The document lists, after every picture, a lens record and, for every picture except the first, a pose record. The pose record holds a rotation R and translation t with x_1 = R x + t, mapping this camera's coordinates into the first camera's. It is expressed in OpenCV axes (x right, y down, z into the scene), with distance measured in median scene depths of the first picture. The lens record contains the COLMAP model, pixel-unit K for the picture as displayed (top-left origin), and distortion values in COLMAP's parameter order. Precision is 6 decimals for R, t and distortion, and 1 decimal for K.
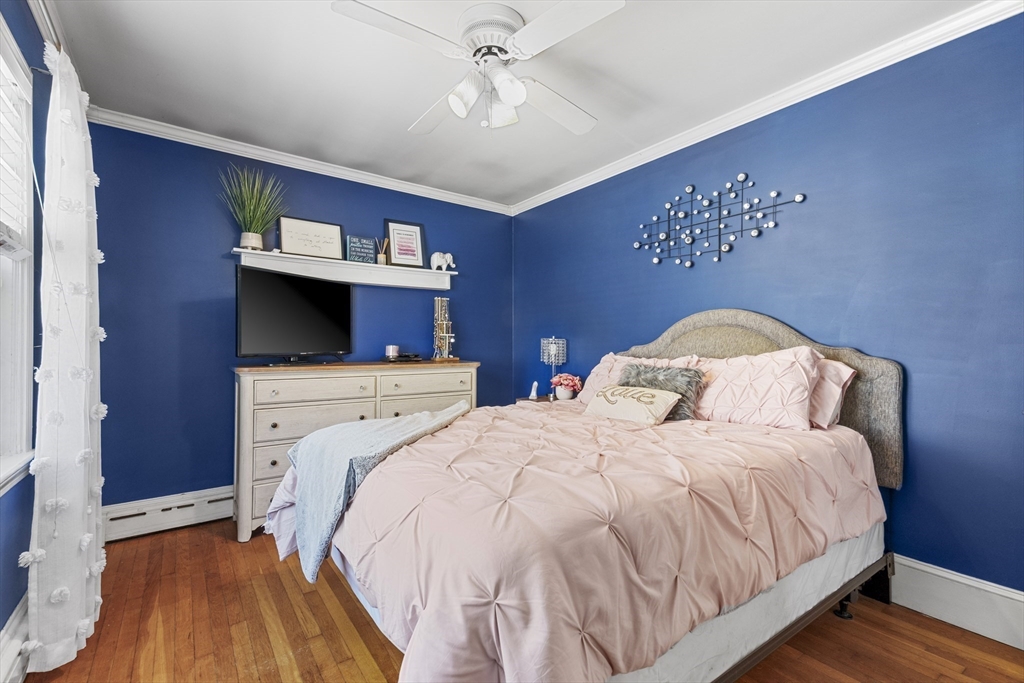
lens RADIAL K [[454.5, 0, 510.7], [0, 454.5, 339.3], [0, 0, 1]] dist [0.054709, -0.011098]
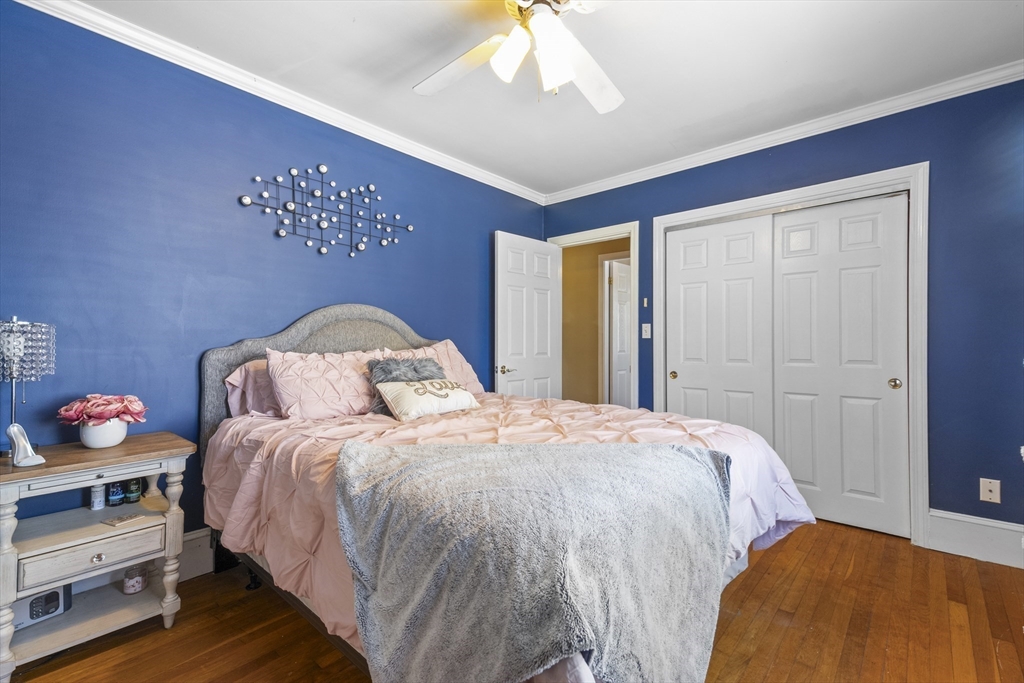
lens RADIAL K [[454.5, 0, 510.7], [0, 454.5, 339.3], [0, 0, 1]] dist [0.054709, -0.011098]
pose [[-0.209102, 0.003666, 0.977887, -0.610613], [-0.016623, 0.999835, -0.007303, 0.015749], [-0.977753, -0.017783, -0.209006, 0.845163]]
